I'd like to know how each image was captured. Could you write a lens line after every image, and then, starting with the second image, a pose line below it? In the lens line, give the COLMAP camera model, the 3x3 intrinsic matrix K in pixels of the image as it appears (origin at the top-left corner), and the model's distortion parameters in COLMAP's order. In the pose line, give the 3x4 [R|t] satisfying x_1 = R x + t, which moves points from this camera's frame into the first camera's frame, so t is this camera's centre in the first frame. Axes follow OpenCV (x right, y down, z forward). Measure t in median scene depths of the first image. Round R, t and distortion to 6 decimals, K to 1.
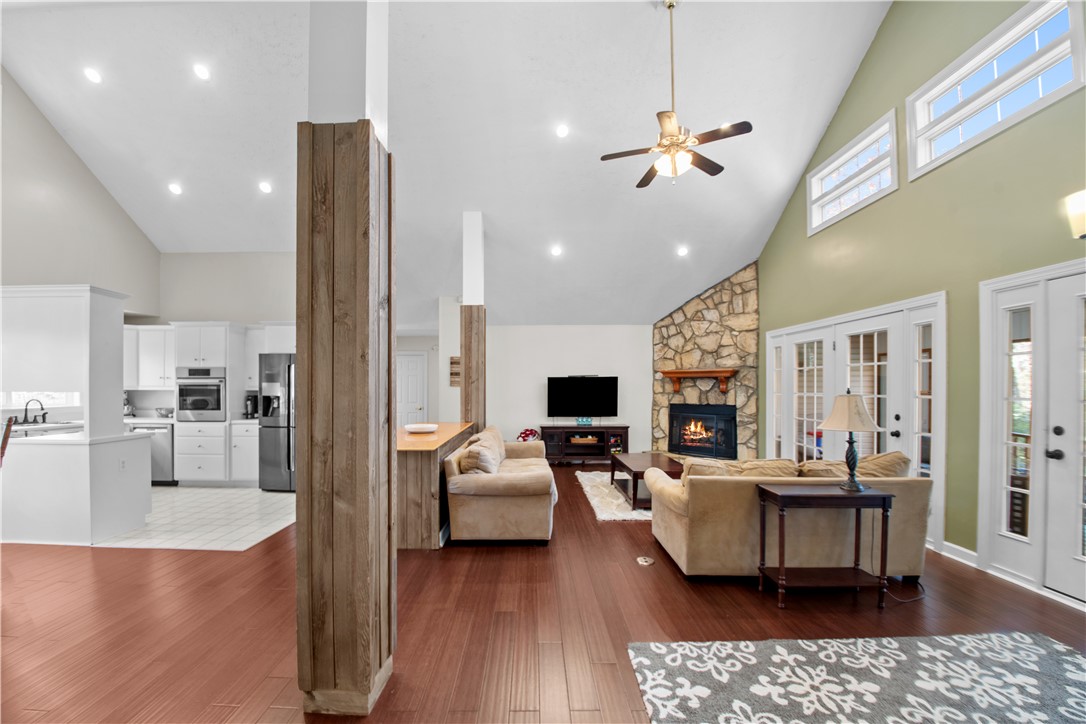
lens RADIAL K [[419.6, 0, 530.6], [0, 419.6, 387.1], [0, 0, 1]] dist [0.000062, -0.011104]
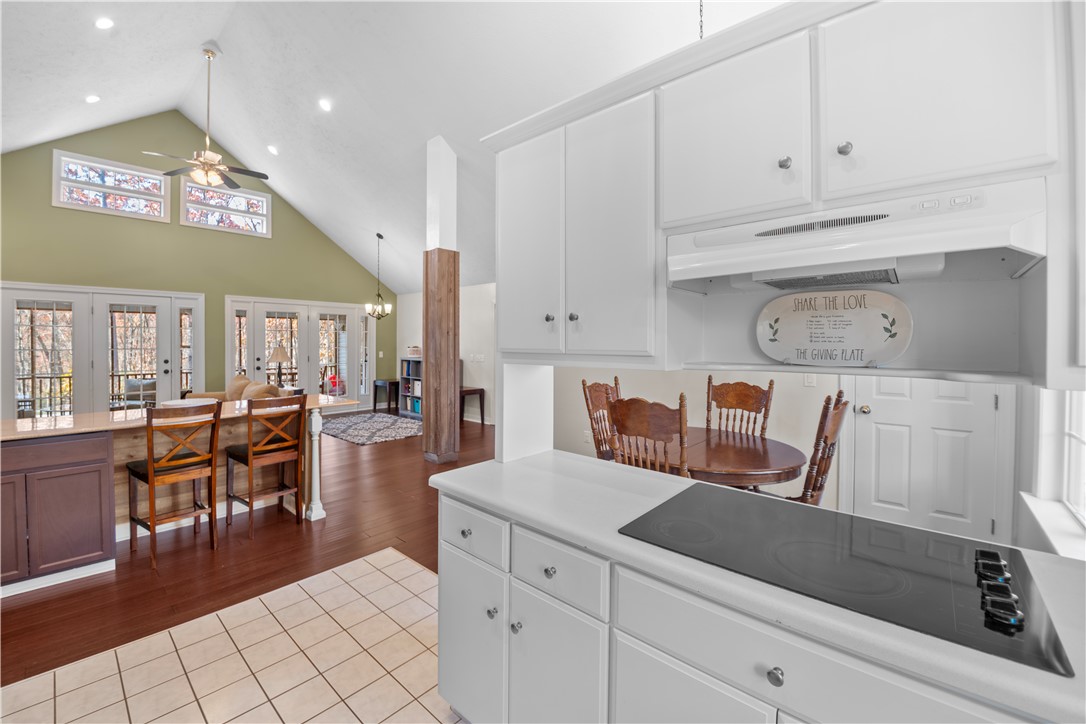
lens RADIAL K [[437.3, 0, 527.9], [0, 437.3, 346.1], [0, 0, 1]] dist [-0.034317, -0.000022]
pose [[-0.735446, -0.007840, 0.677538, -0.756640], [-0.001726, 0.999951, 0.009697, -0.004518], [-0.677582, 0.005963, -0.735424, 0.739879]]
